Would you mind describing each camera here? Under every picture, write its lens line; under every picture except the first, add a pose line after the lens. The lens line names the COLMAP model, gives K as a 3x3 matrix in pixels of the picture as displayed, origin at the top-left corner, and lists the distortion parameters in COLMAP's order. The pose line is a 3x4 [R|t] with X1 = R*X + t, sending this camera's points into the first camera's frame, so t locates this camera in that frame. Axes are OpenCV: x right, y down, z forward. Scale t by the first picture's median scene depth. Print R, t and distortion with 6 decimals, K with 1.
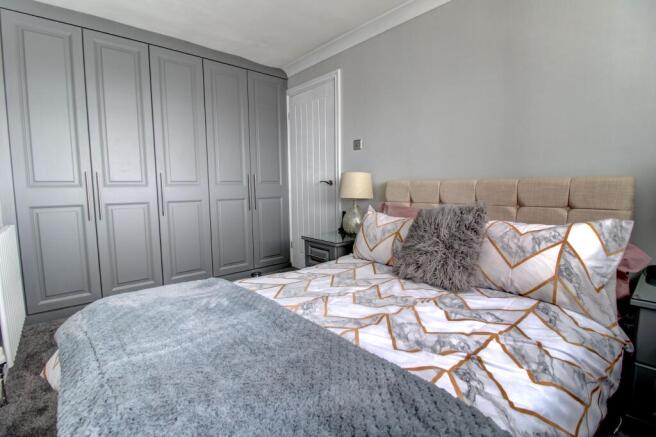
lens RADIAL K [[310.1, 0, 331.6], [0, 310.1, 216.2], [0, 0, 1]] dist [-0.002730, -0.000632]
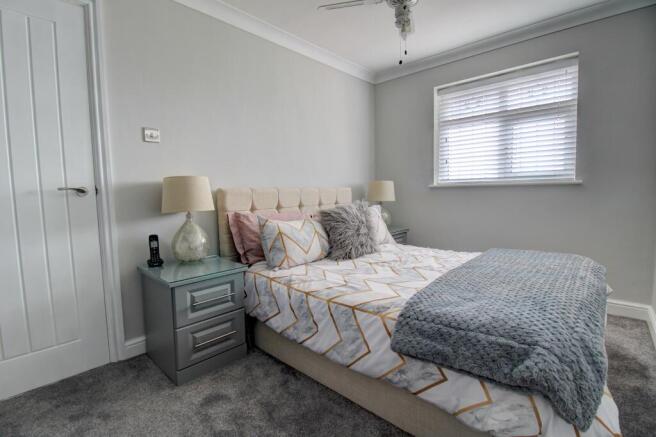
lens RADIAL K [[310.1, 0, 331.6], [0, 310.1, 216.2], [0, 0, 1]] dist [-0.002730, -0.000632]
pose [[-0.103759, -0.070010, 0.992135, -0.842716], [0.118190, 0.989584, 0.082190, -0.083437], [-0.987555, 0.125789, -0.094404, 0.913285]]
